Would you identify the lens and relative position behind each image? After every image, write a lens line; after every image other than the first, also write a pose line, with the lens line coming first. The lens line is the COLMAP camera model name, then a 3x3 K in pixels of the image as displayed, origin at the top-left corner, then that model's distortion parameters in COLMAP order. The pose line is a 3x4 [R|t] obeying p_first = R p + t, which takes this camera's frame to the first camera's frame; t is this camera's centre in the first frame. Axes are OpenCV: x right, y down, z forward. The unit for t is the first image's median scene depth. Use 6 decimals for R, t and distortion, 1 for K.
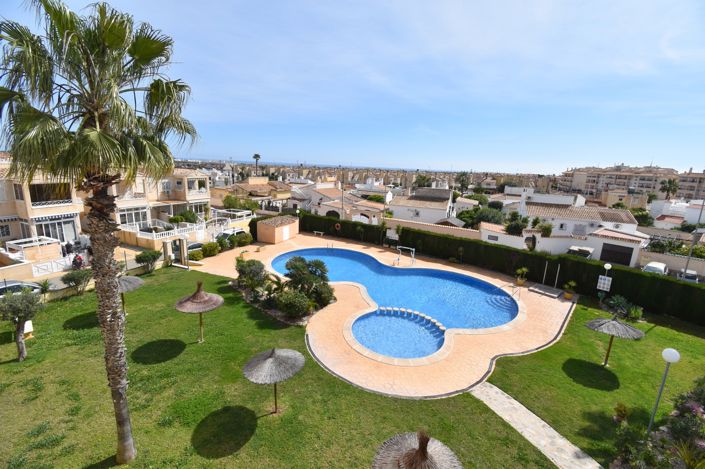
lens RADIAL K [[308.1, 0, 354.2], [0, 308.1, 233.8], [0, 0, 1]] dist [0.017380, -0.022908]
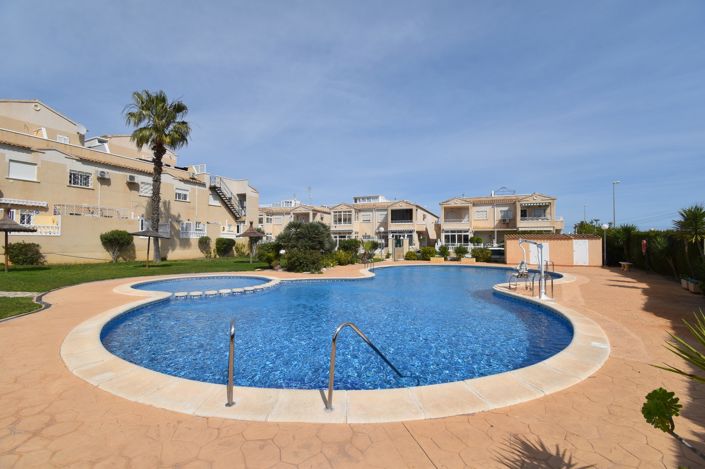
lens RADIAL K [[308.1, 0, 354.2], [0, 308.1, 233.8], [0, 0, 1]] dist [0.017380, -0.022908]
pose [[-0.022743, -0.072708, -0.997094, 0.508270], [-0.220758, 0.973098, -0.065923, 0.103244], [0.975063, 0.218617, -0.038182, 0.784866]]
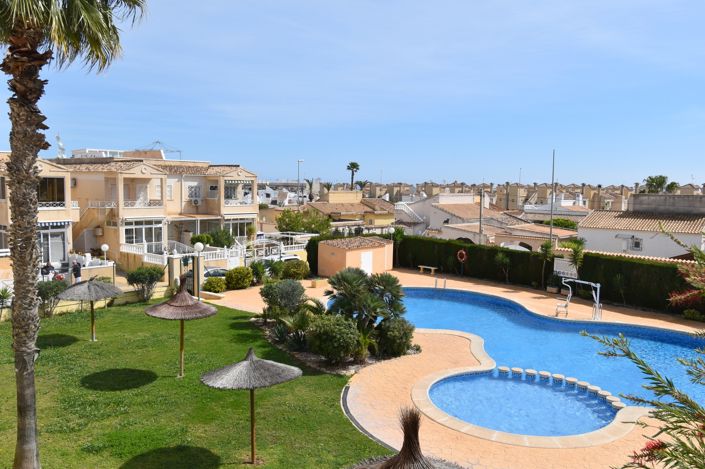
lens RADIAL K [[576.1, 0, 352.5], [0, 576.1, 234.5], [0, 0, 1]] dist [0.007766, 0.002747]
pose [[0.950096, -0.002506, -0.311949, 0.102814], [-0.041693, 0.989977, -0.134935, 0.107596], [0.309160, 0.141208, 0.940468, -0.014719]]
